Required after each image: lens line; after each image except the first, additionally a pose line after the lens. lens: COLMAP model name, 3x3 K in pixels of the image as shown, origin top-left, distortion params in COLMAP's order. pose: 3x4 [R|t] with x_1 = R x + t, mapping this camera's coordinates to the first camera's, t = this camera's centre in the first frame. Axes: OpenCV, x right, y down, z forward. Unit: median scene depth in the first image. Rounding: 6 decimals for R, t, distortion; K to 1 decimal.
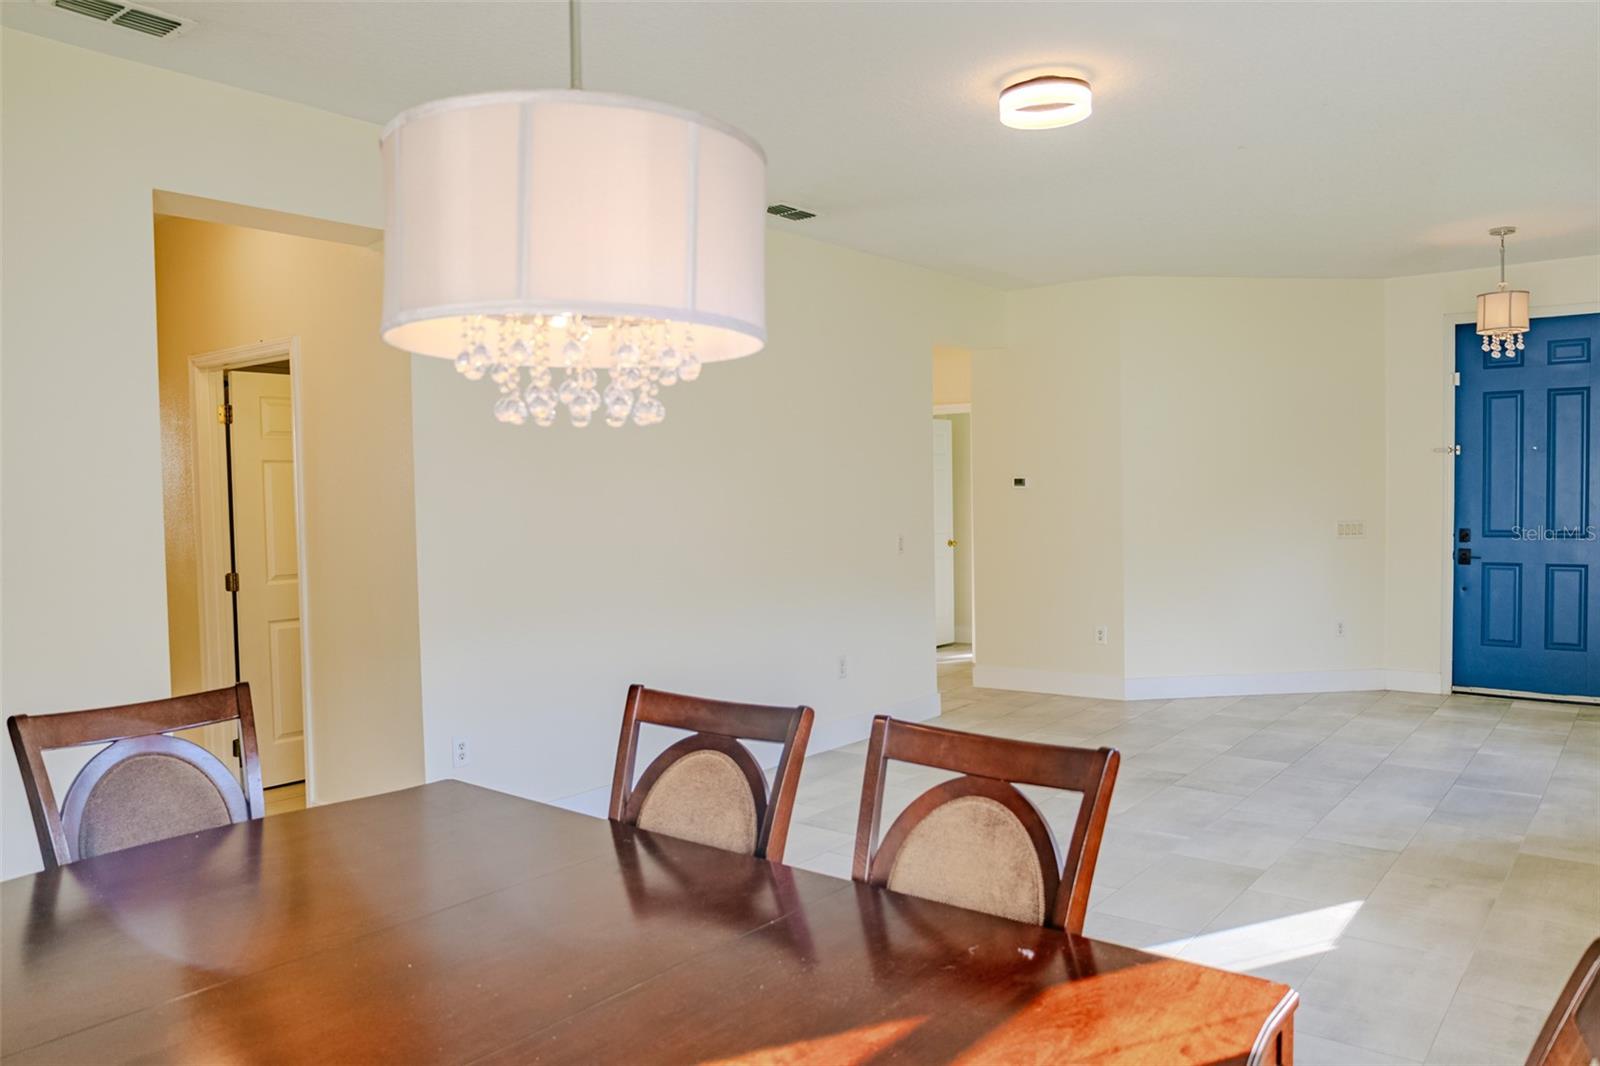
lens RADIAL K [[1143.9, 0, 803.6], [0, 1143.9, 541.9], [0, 0, 1]] dist [-0.034666, 0.004577]
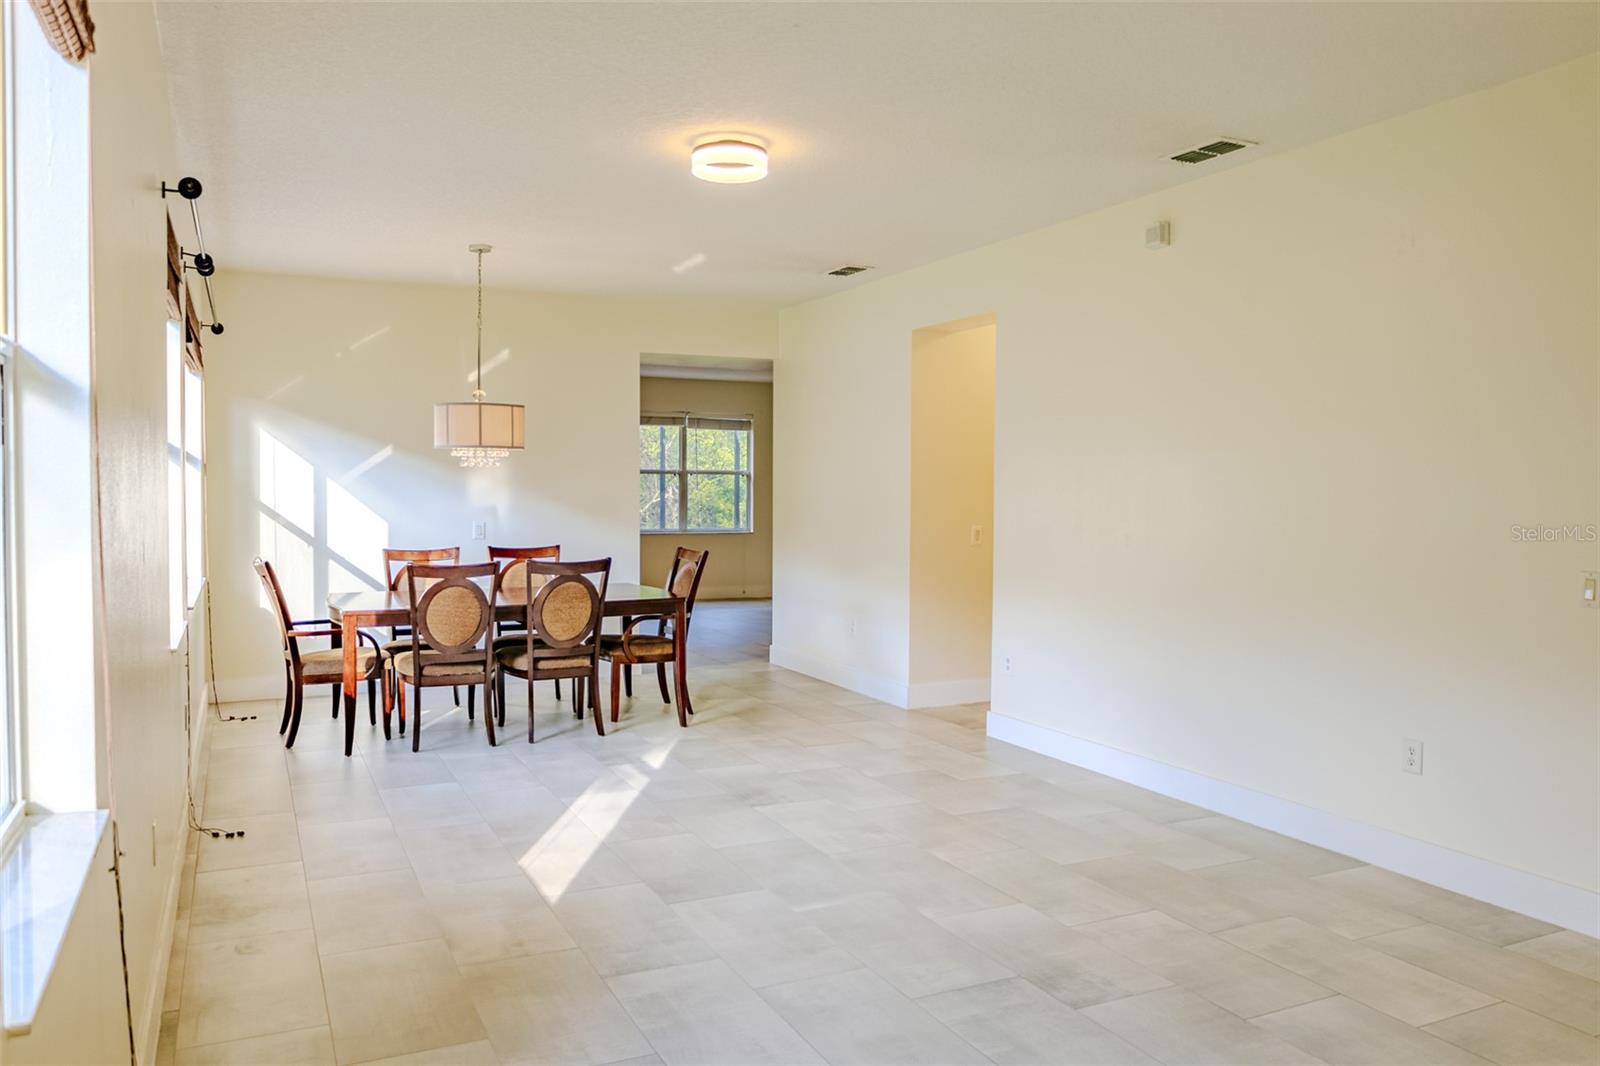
lens RADIAL K [[1219.8, 0, 800.0], [0, 1219.8, 533.0], [0, 0, 1]] dist [-0.007003, 0.000687]
pose [[-0.462371, 0.045395, -0.885524, 1.855304], [-0.030712, 0.997269, 0.067160, -0.118487], [0.886154, 0.058249, -0.459714, 2.336864]]
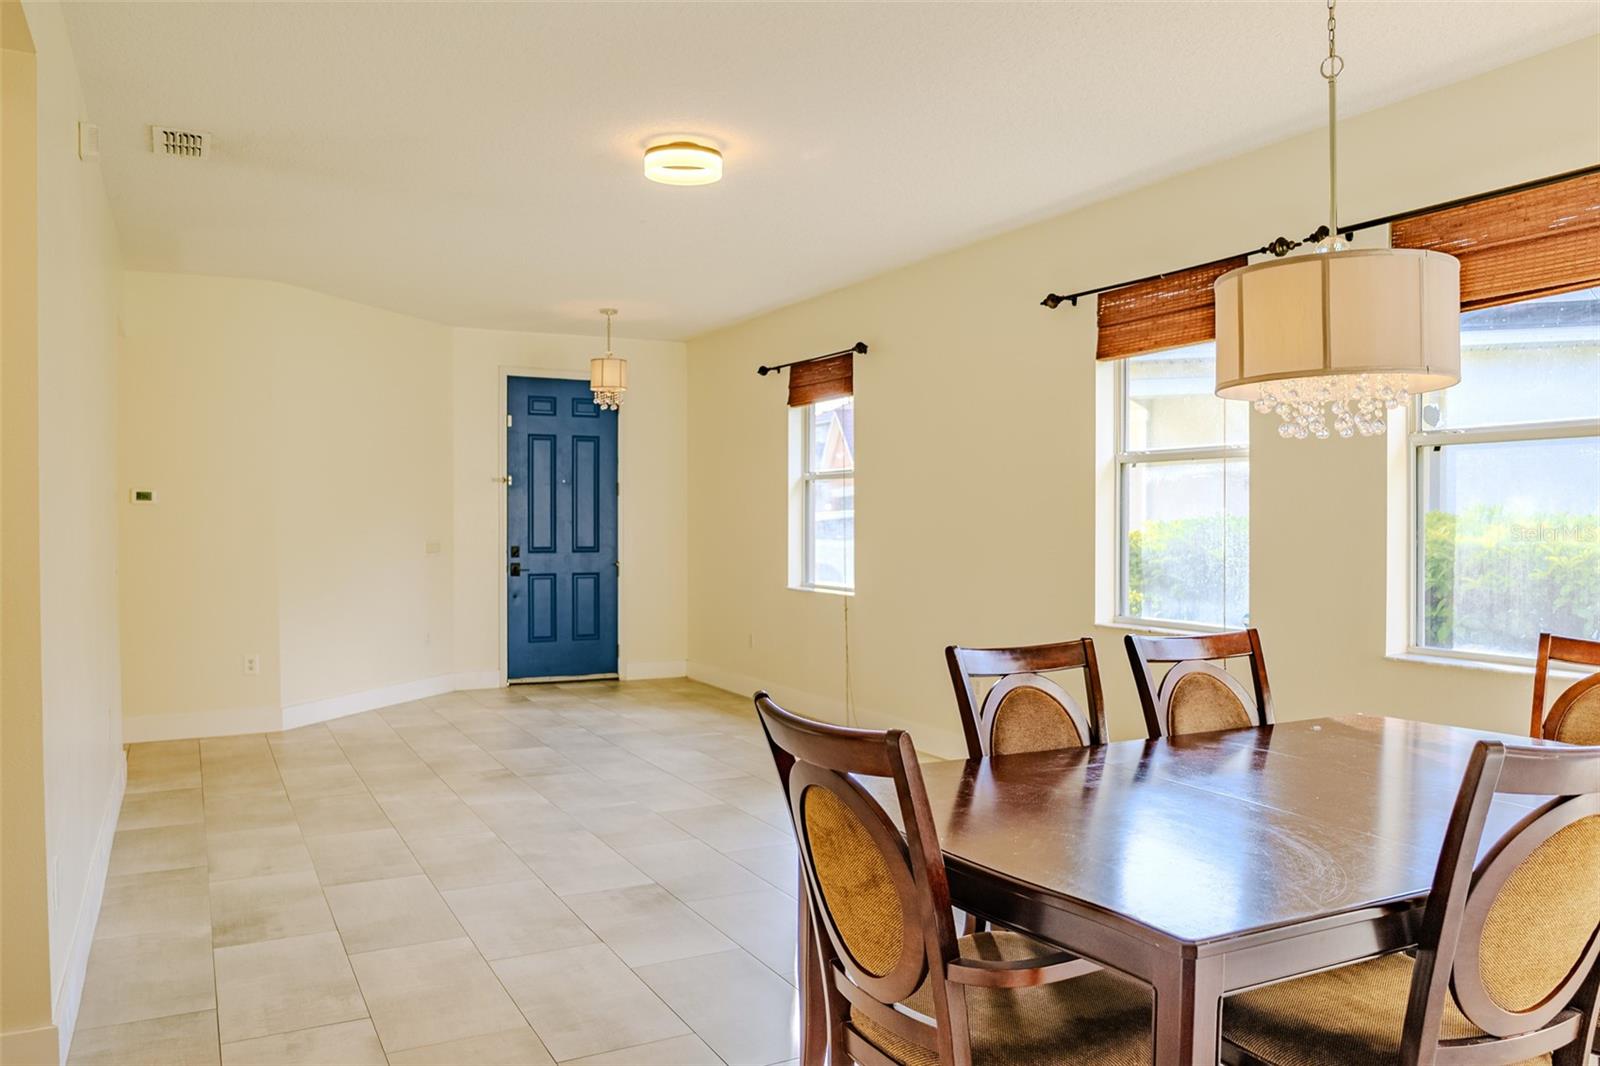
lens RADIAL K [[1219.8, 0, 800.0], [0, 1219.8, 533.0], [0, 0, 1]] dist [-0.007003, 0.000687]
pose [[0.413928, 0.005244, 0.910294, -1.250909], [0.033149, 0.999233, -0.020829, 0.029852], [-0.909706, 0.038797, 0.413437, 0.513901]]
